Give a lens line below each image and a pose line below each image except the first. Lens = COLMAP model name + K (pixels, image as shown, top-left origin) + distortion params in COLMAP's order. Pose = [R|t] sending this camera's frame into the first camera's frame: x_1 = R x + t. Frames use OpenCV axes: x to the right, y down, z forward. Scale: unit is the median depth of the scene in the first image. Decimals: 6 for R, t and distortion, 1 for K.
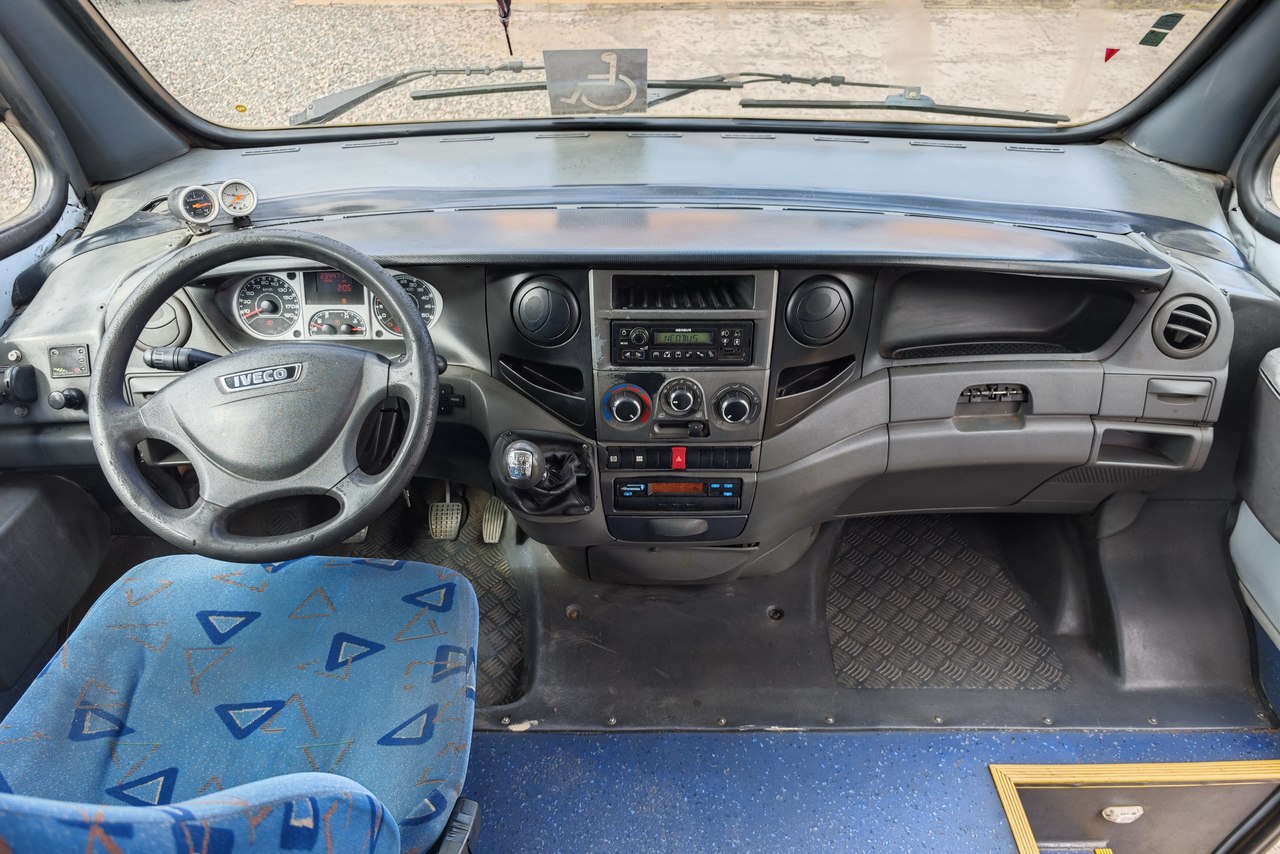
lens RADIAL K [[881.7, 0, 645.0], [0, 881.7, 428.2], [0, 0, 1]] dist [0.024082, -0.032130]
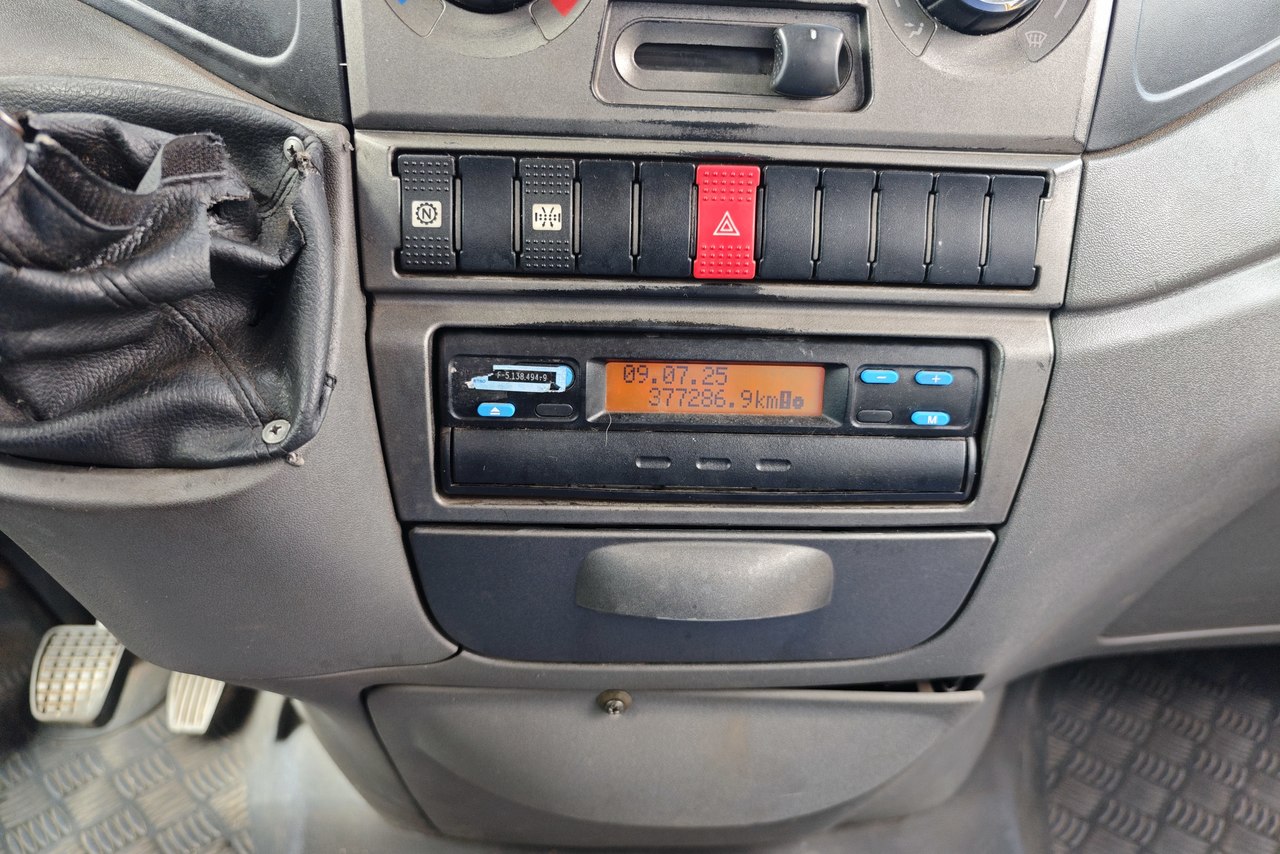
lens RADIAL K [[881.7, 0, 645.0], [0, 881.7, 428.2], [0, 0, 1]] dist [0.024082, -0.032130]
pose [[0.998390, 0.011534, 0.055528, 0.006196], [0.003208, 0.966045, -0.258352, 0.138446], [-0.056623, 0.258115, 0.964454, 0.786770]]
